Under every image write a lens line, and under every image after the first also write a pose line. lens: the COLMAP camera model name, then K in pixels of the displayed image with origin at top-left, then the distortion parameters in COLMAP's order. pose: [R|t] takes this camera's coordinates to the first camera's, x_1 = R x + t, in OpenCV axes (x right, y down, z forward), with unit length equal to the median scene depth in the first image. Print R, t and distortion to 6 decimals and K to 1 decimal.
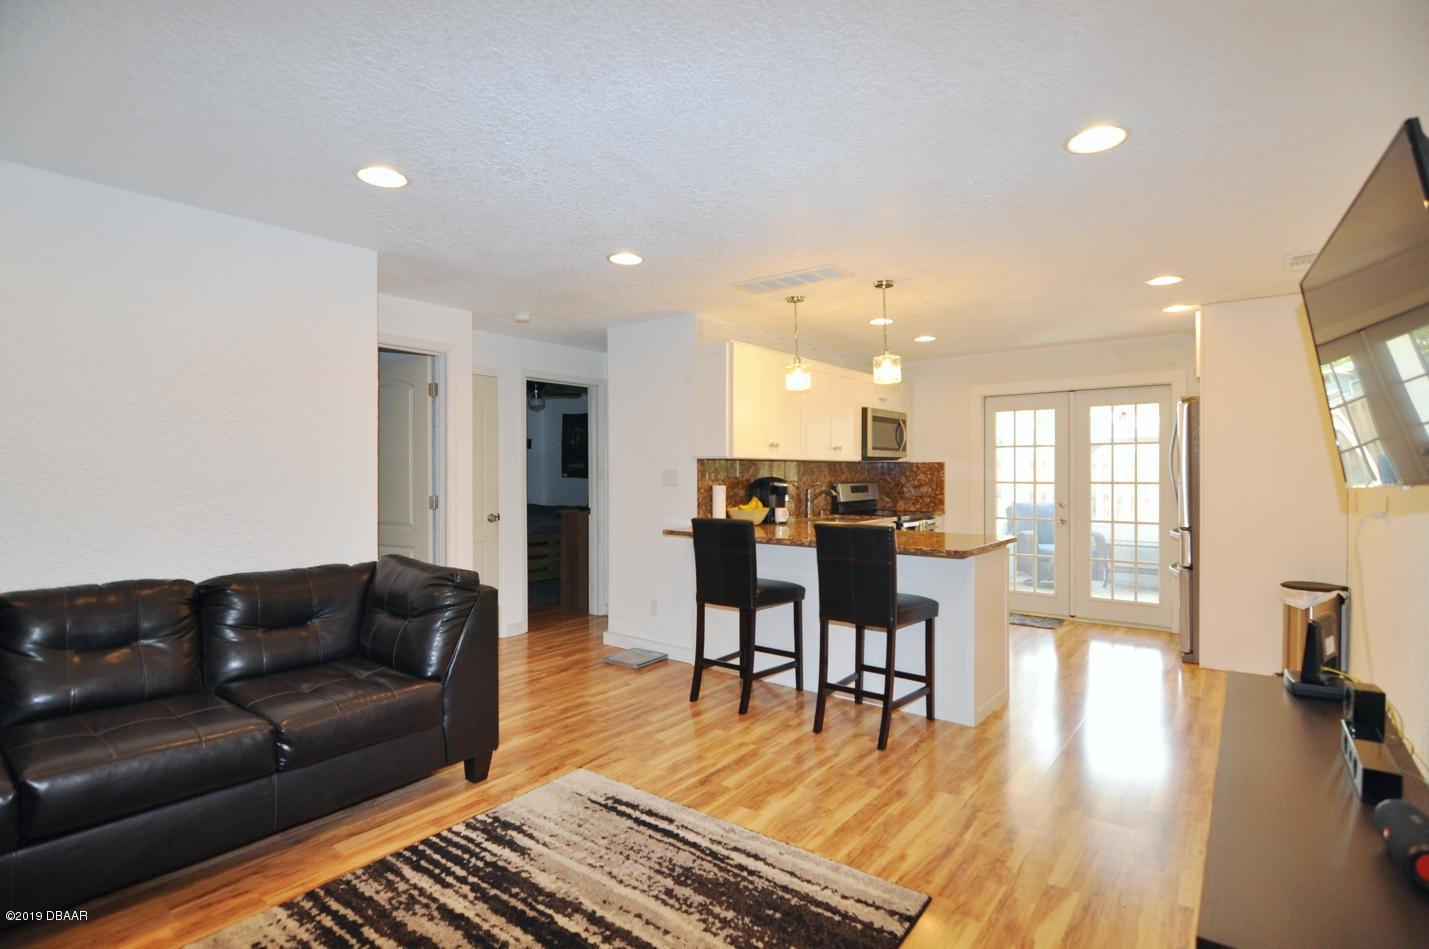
lens RADIAL K [[691.4, 0, 720.5], [0, 691.4, 467.6], [0, 0, 1]] dist [0.003064, -0.006791]
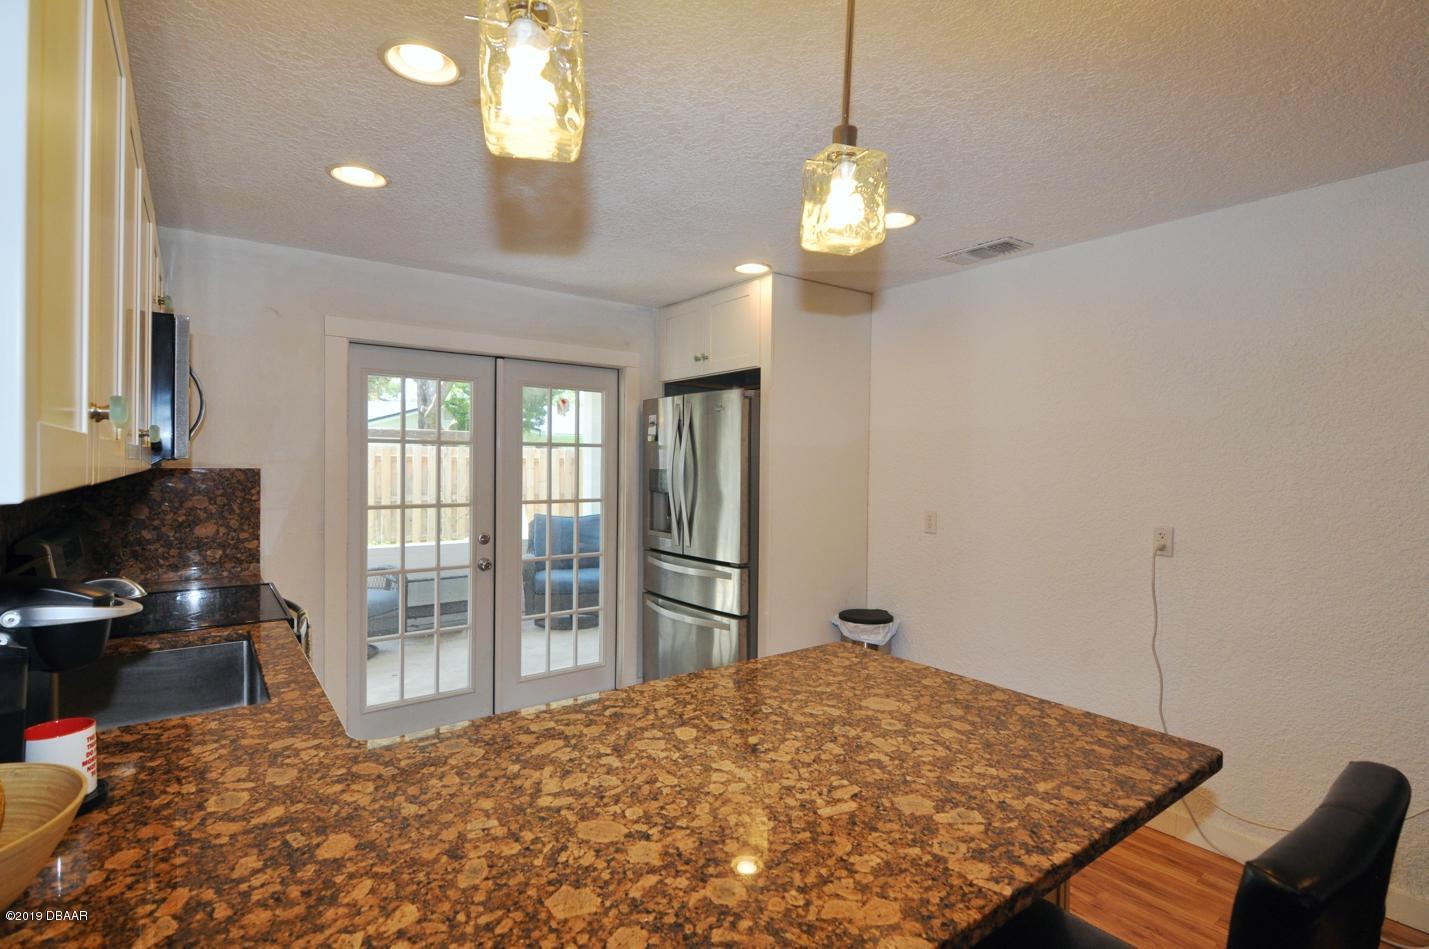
lens RADIAL K [[691.4, 0, 718.3], [0, 691.4, 472.8], [0, 0, 1]] dist [0.003064, -0.006791]
pose [[0.257869, -0.001231, 0.966179, -0.106199], [-0.012741, 0.999908, 0.004674, -0.027966], [-0.966096, -0.013515, 0.257830, 1.519352]]
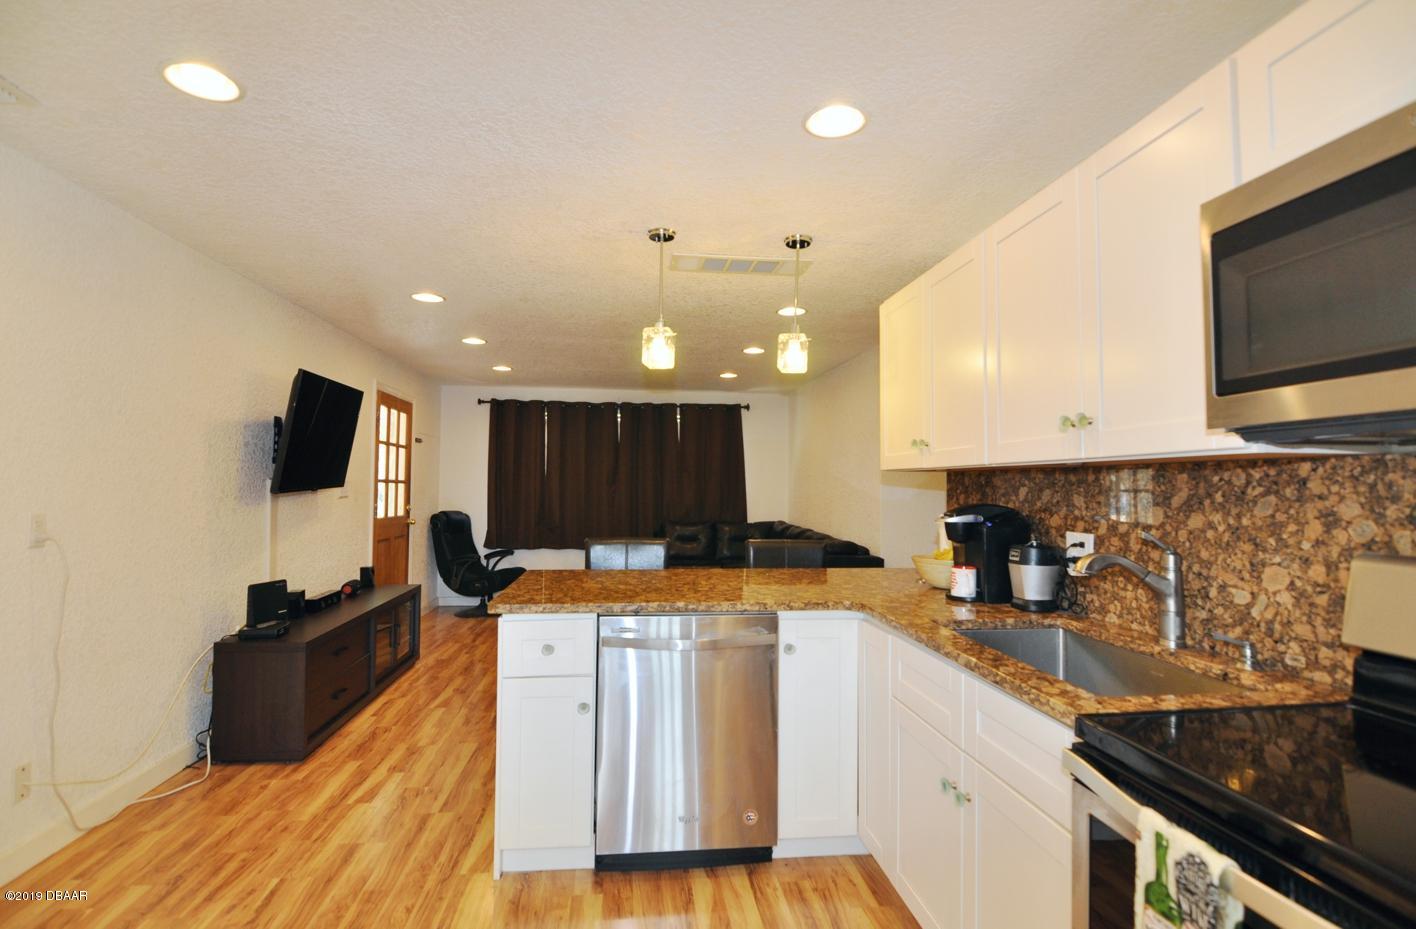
lens RADIAL K [[692.0, 0, 709.0], [0, 692.0, 462.4], [0, 0, 1]] dist [-0.007740, -0.007006]
pose [[-0.710845, -0.028999, -0.702751, 1.108020], [-0.004070, 0.999303, -0.037119, 0.006611], [0.703337, -0.023526, -0.710467, 2.424998]]
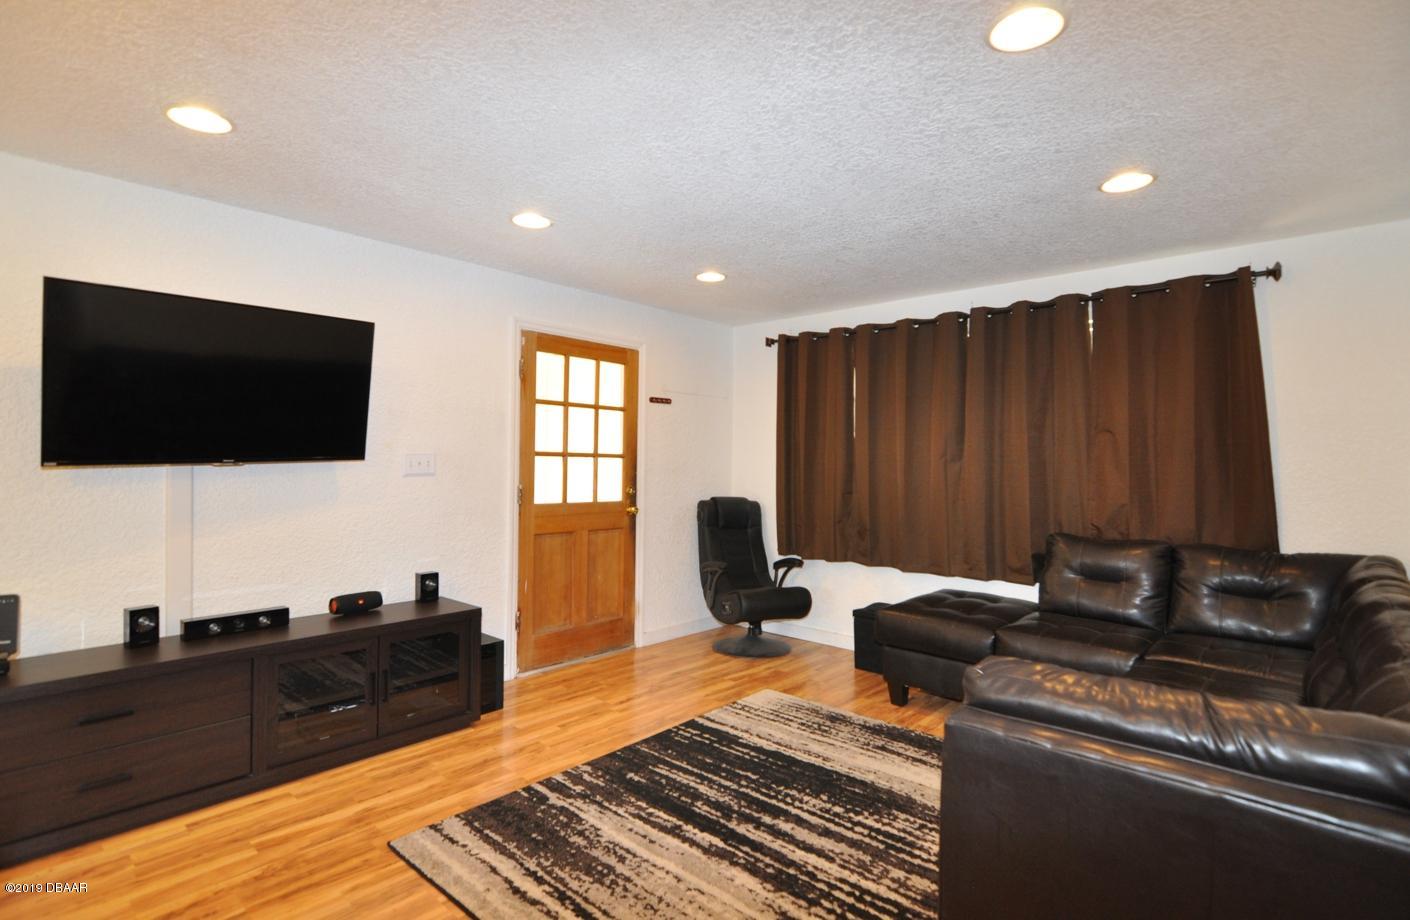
lens RADIAL K [[684.4, 0, 709.5], [0, 684.4, 464.0], [0, 0, 1]] dist [0.010411, -0.001464]
pose [[-0.997264, -0.009586, 0.073303, -0.231508], [-0.009975, 0.999938, -0.004937, 0.015791], [-0.073251, -0.005655, -0.997298, 1.695982]]
